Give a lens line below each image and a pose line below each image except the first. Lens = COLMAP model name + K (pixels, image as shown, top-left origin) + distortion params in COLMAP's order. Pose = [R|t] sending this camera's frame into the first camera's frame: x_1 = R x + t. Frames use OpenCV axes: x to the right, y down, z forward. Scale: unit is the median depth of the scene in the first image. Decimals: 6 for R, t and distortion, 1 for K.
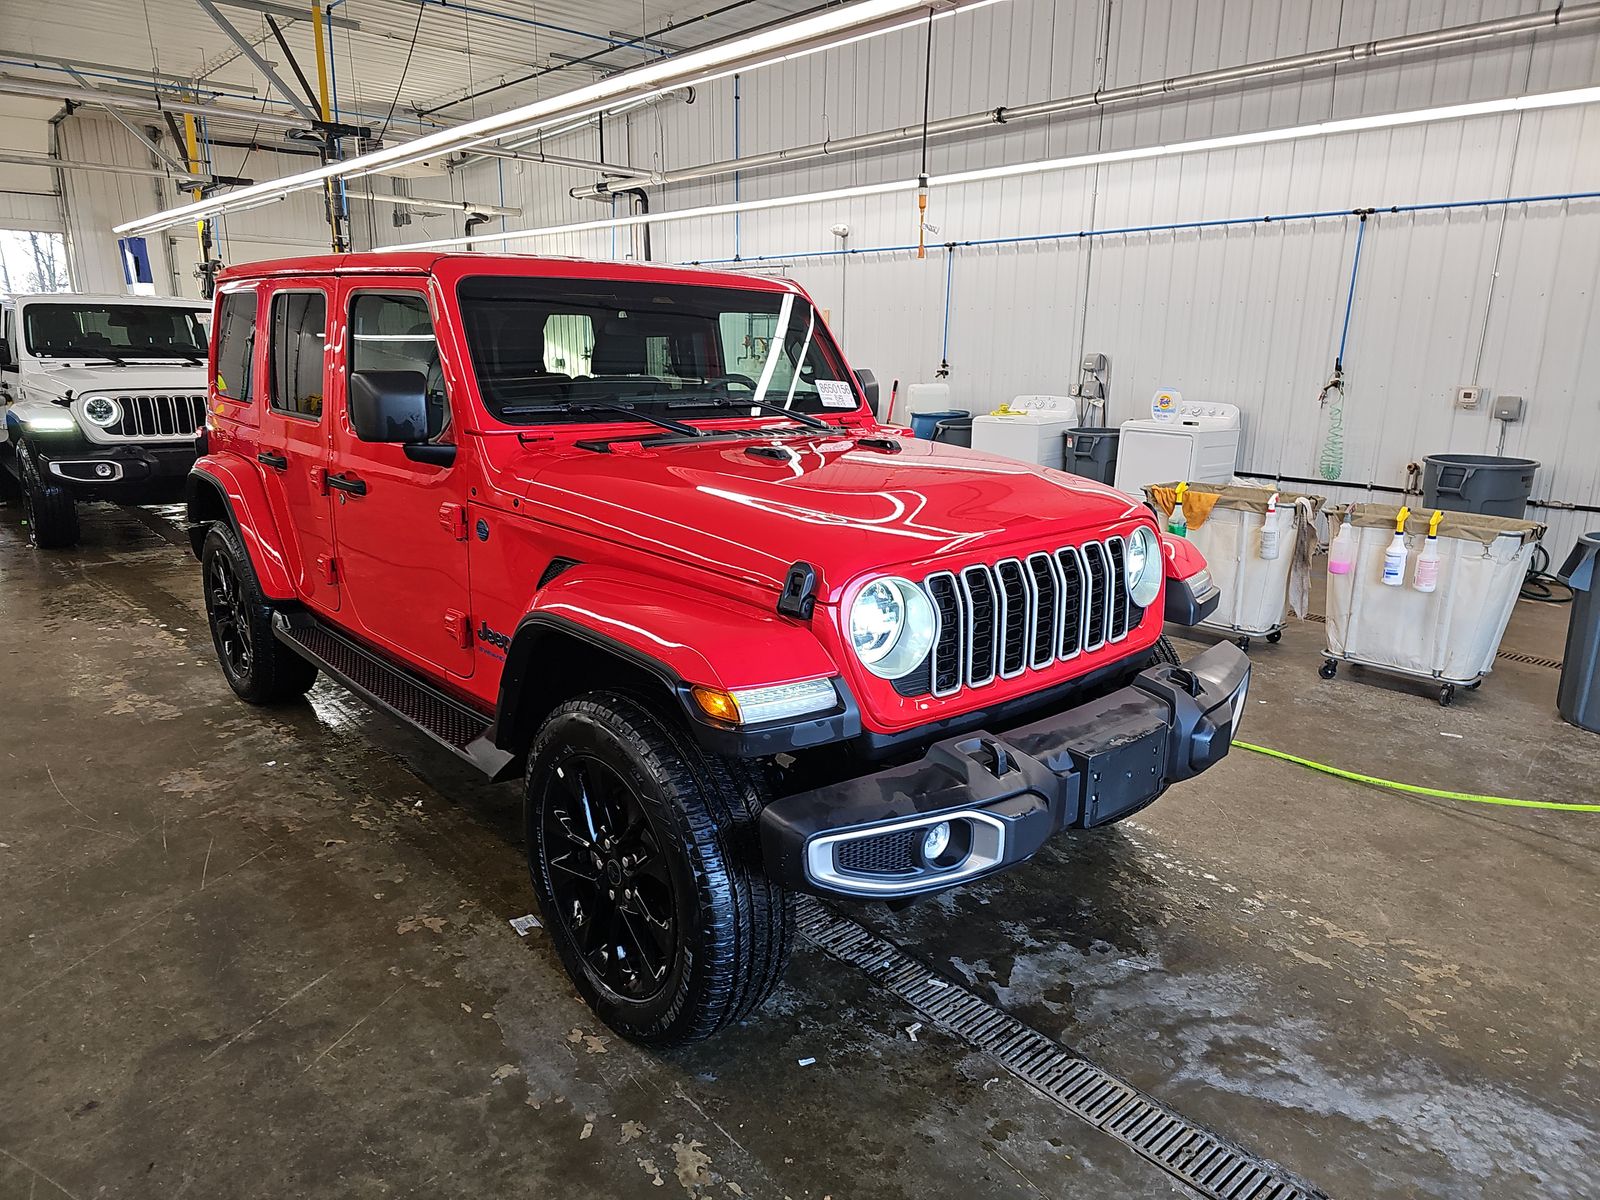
lens RADIAL K [[1041.8, 0, 805.0], [0, 1041.8, 596.4], [0, 0, 1]] dist [0.050413, -0.041318]
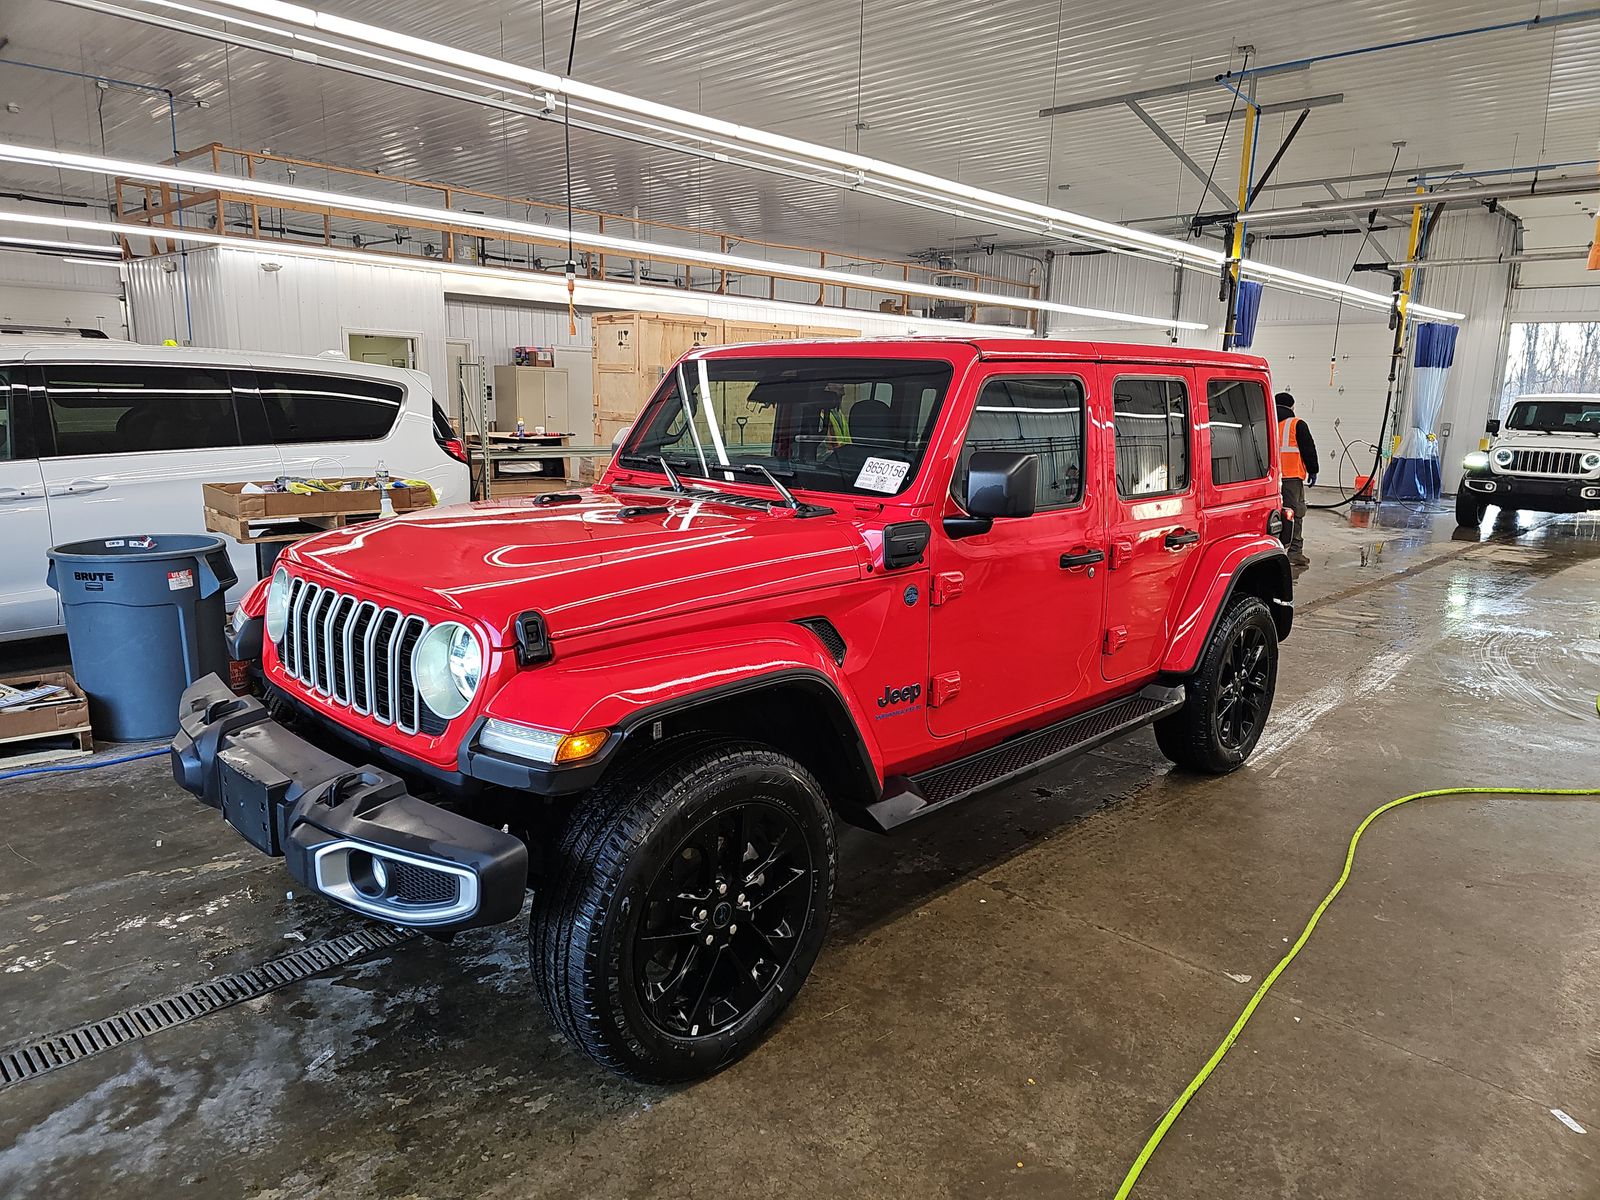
lens RADIAL K [[1054.3, 0, 844.3], [0, 1054.3, 597.1], [0, 0, 1]] dist [0.052181, -0.036723]
pose [[0.093084, 0.175341, -0.980097, 1.182675], [-0.260641, 0.954336, 0.145978, -0.293996], [0.960938, 0.241866, 0.134535, 1.186258]]
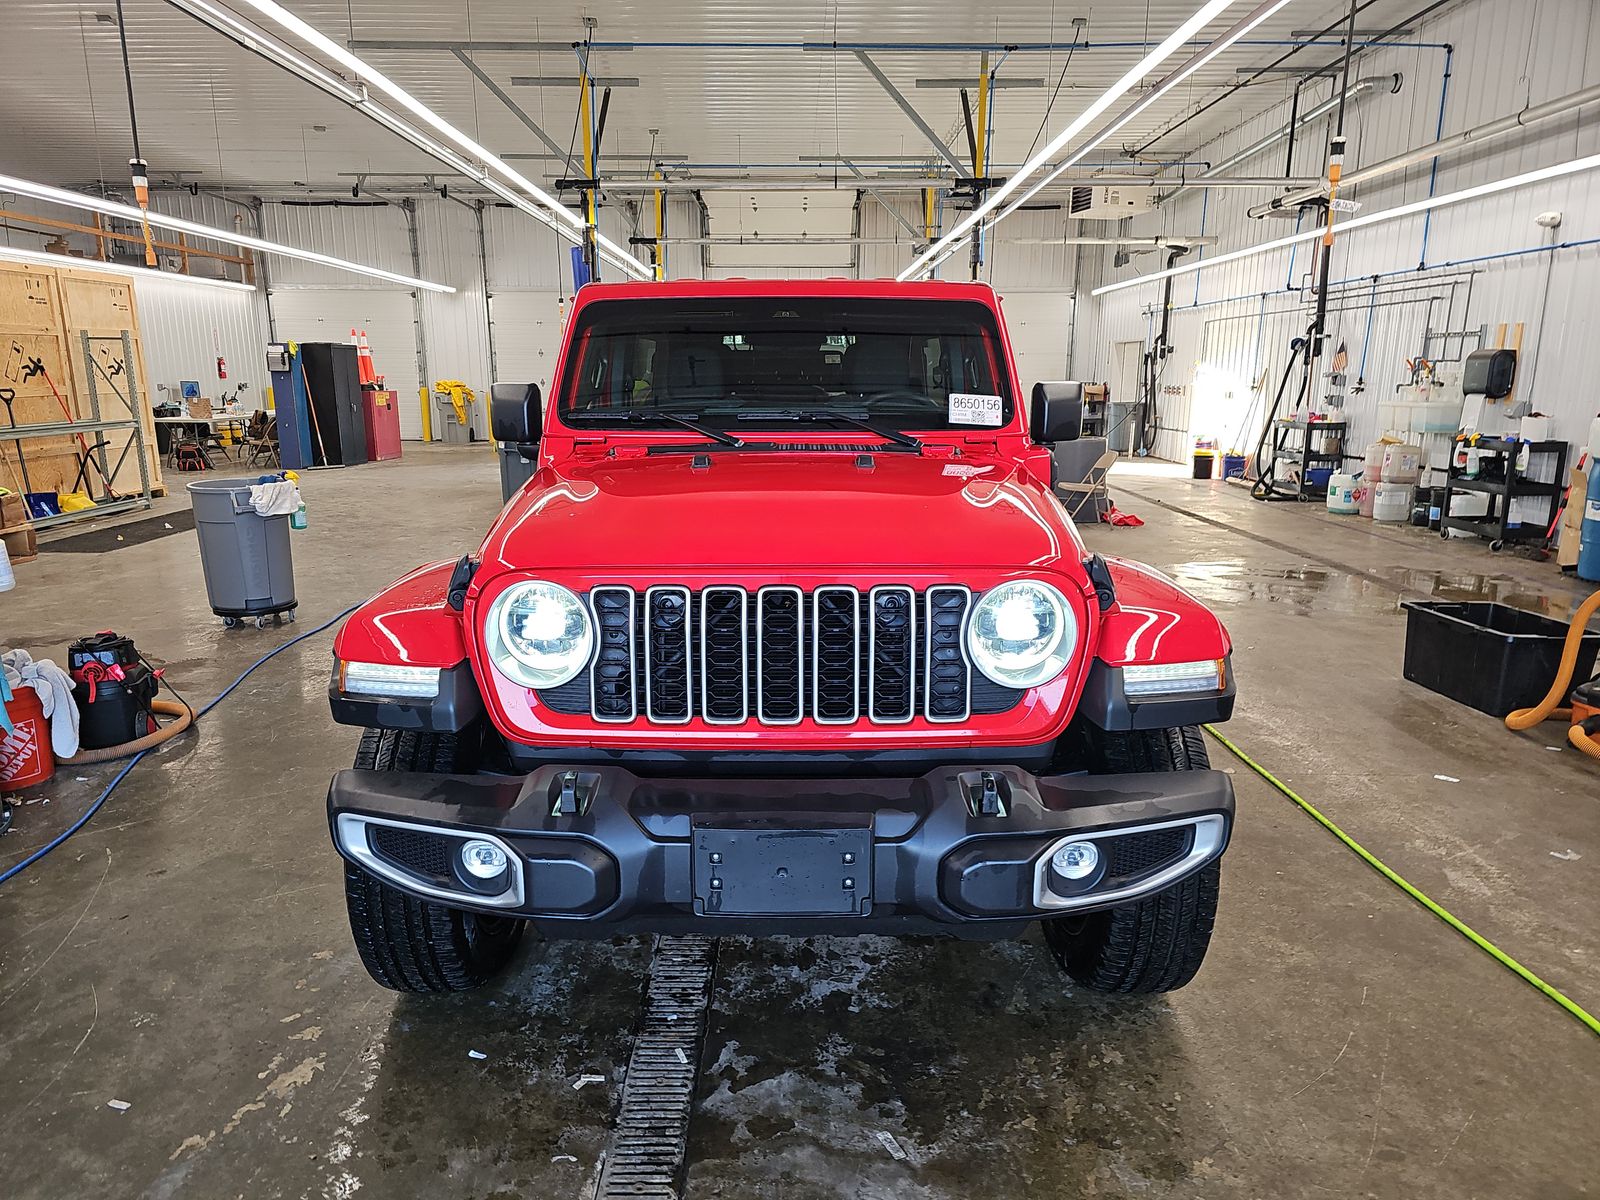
lens RADIAL K [[1041.8, 0, 805.0], [0, 1041.8, 596.4], [0, 0, 1]] dist [0.050413, -0.041318]
pose [[0.744366, 0.124683, -0.656028, 0.698976], [-0.147812, 0.988809, 0.020213, -0.048483], [0.651207, 0.081923, 0.754466, 0.339279]]
